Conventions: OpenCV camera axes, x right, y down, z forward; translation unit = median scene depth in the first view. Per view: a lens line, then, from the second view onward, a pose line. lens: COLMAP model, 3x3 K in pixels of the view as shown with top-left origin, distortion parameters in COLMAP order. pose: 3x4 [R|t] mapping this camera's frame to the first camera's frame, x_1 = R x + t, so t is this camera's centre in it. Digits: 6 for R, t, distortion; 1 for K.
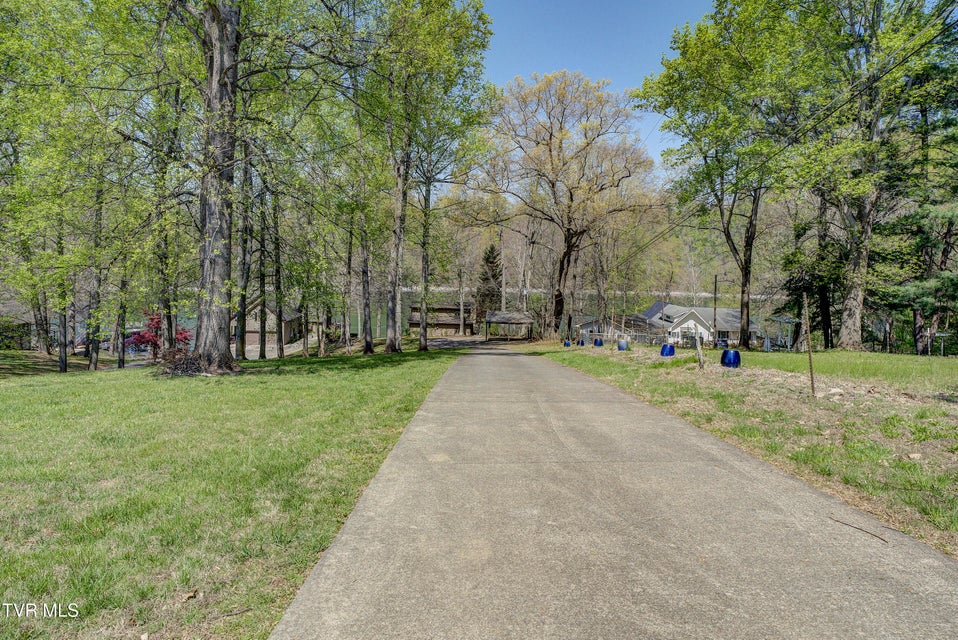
lens RADIAL K [[568.9, 0, 477.5], [0, 568.9, 323.5], [0, 0, 1]] dist [0.000532, -0.000064]
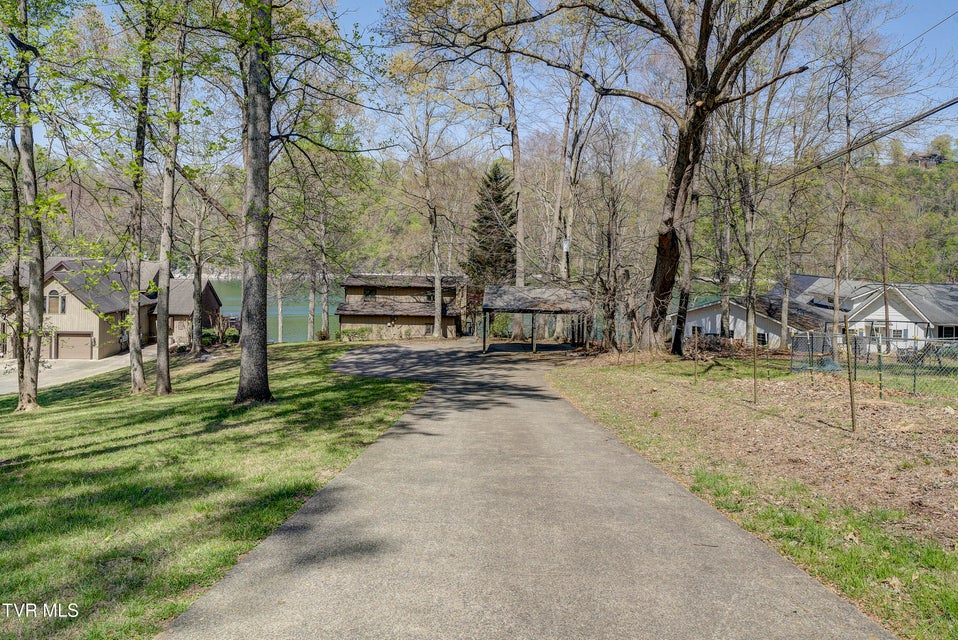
lens RADIAL K [[667.6, 0, 481.1], [0, 667.6, 318.4], [0, 0, 1]] dist [0.000567, 0.000078]
pose [[0.999992, -0.002684, 0.002891, 0.010185], [0.002695, 0.999990, -0.003669, 0.005684], [-0.002881, 0.003677, 0.999989, 0.399454]]
